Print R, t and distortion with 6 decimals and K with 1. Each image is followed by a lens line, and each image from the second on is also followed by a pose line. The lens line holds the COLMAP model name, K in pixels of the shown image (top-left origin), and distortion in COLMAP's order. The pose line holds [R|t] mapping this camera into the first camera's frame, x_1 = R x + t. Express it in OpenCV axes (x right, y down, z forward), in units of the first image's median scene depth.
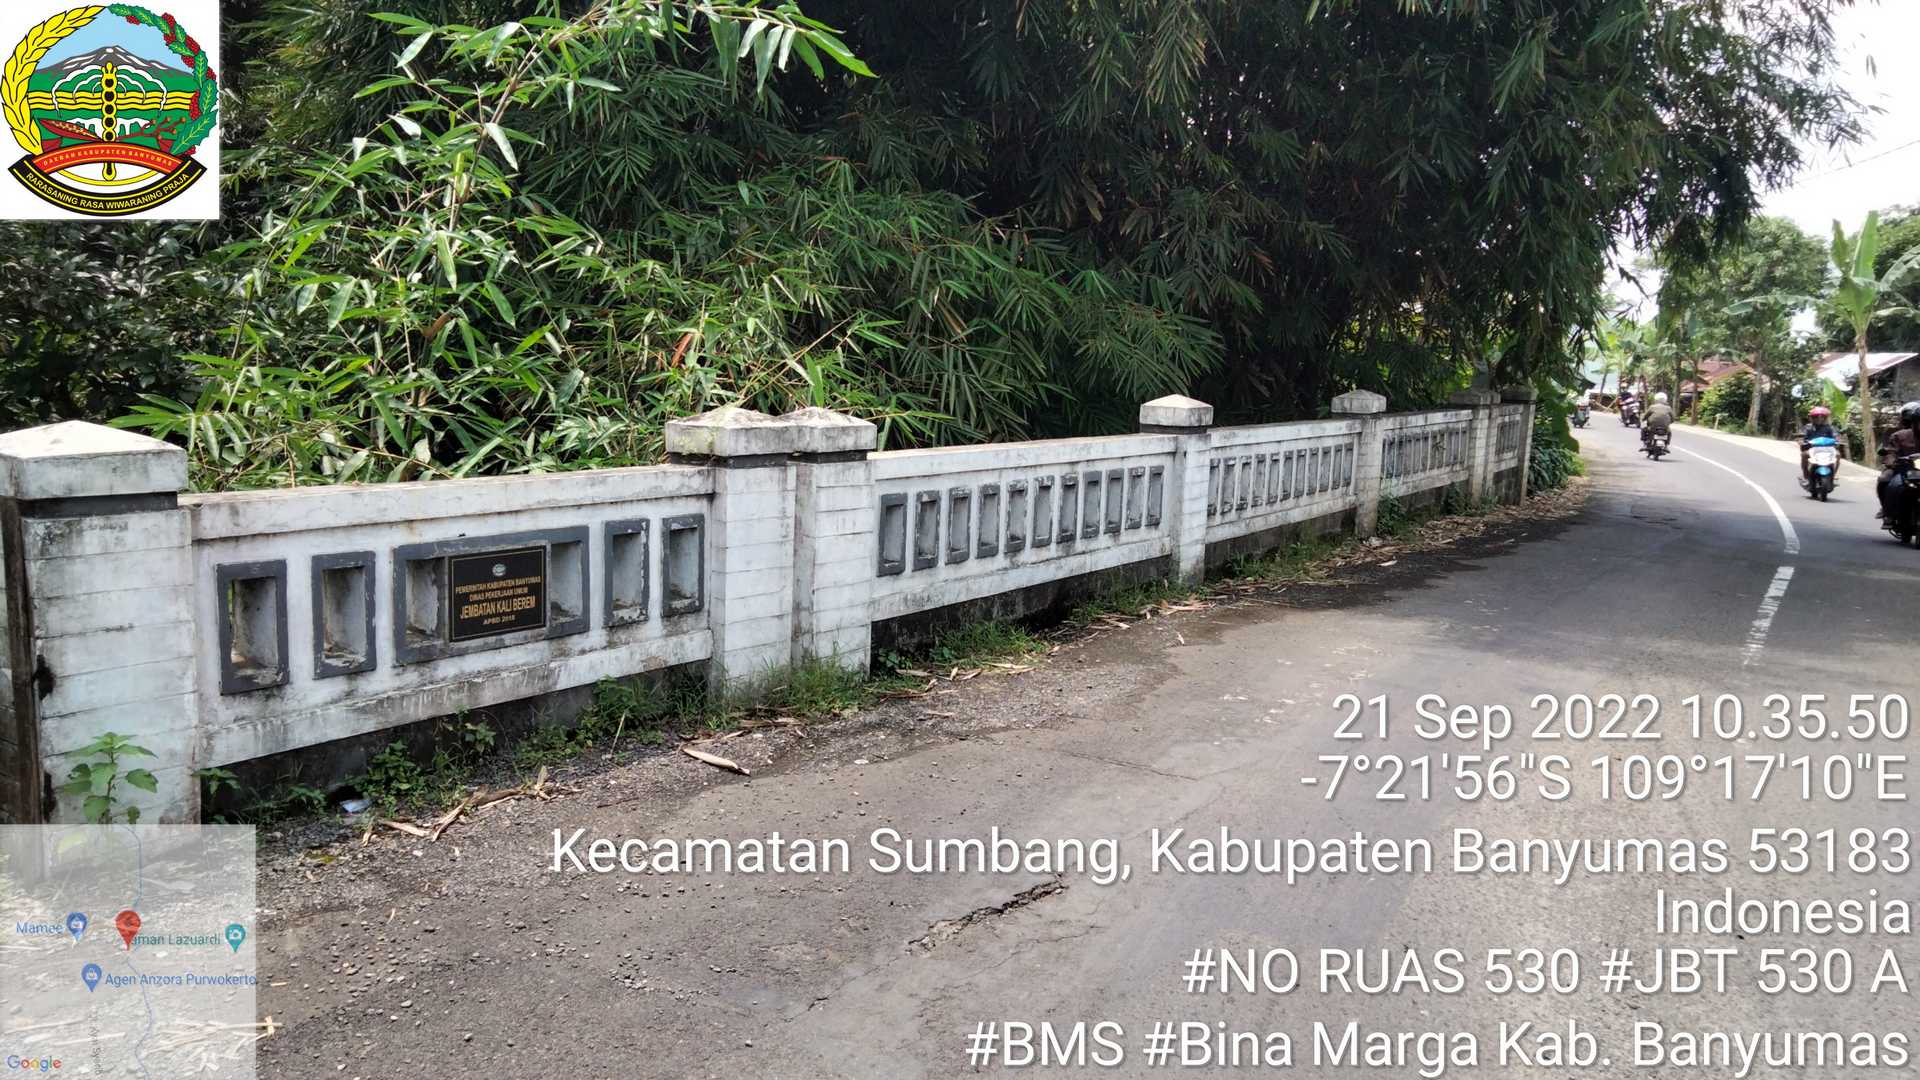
lens RADIAL K [[1389.4, 0, 954.9], [0, 1389.4, 551.6], [0, 0, 1]] dist [0.028366, 0.000378]
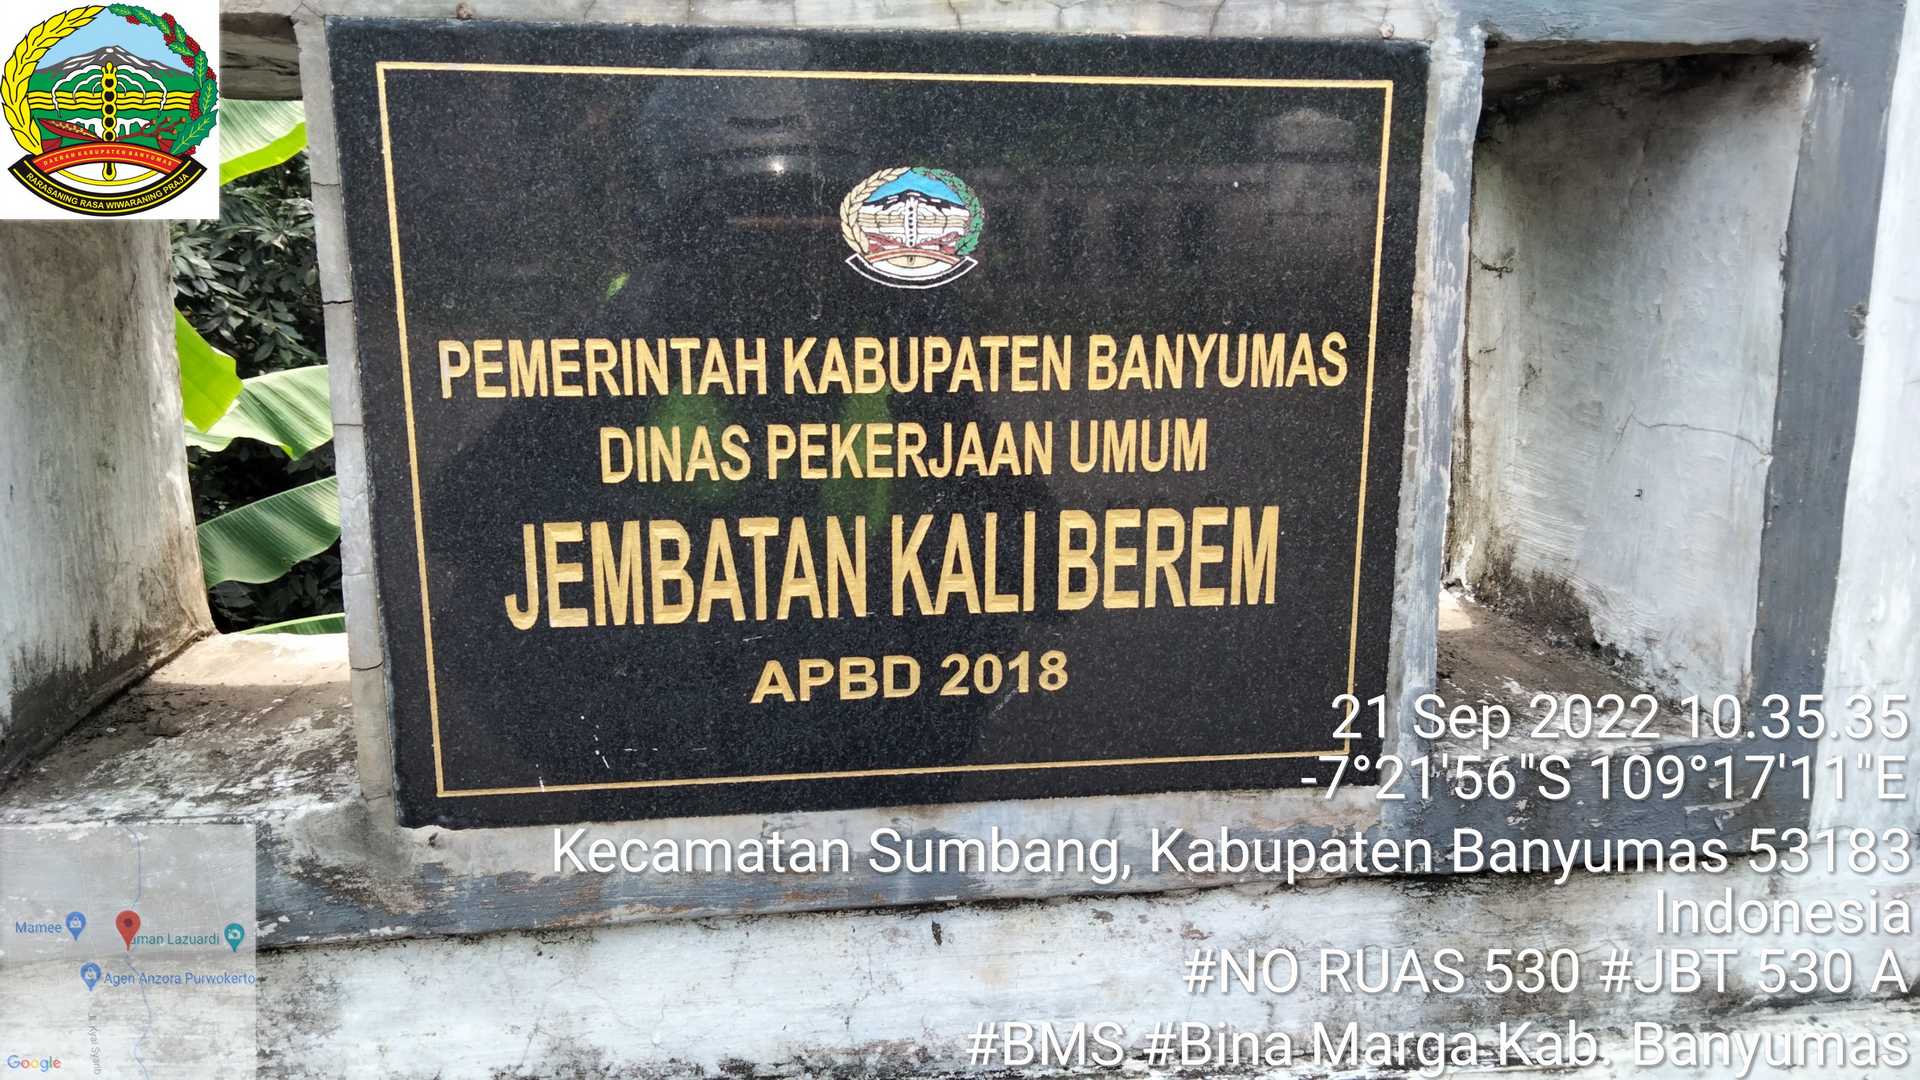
lens RADIAL K [[1389.4, 0, 959.8], [0, 1389.4, 540.5], [0, 0, 1]] dist [0.028366, 0.000378]
pose [[0.682806, 0.095614, -0.724316, -0.129701], [-0.080562, 0.995207, 0.055428, 0.016575], [0.726144, 0.020506, 0.687236, 0.494384]]
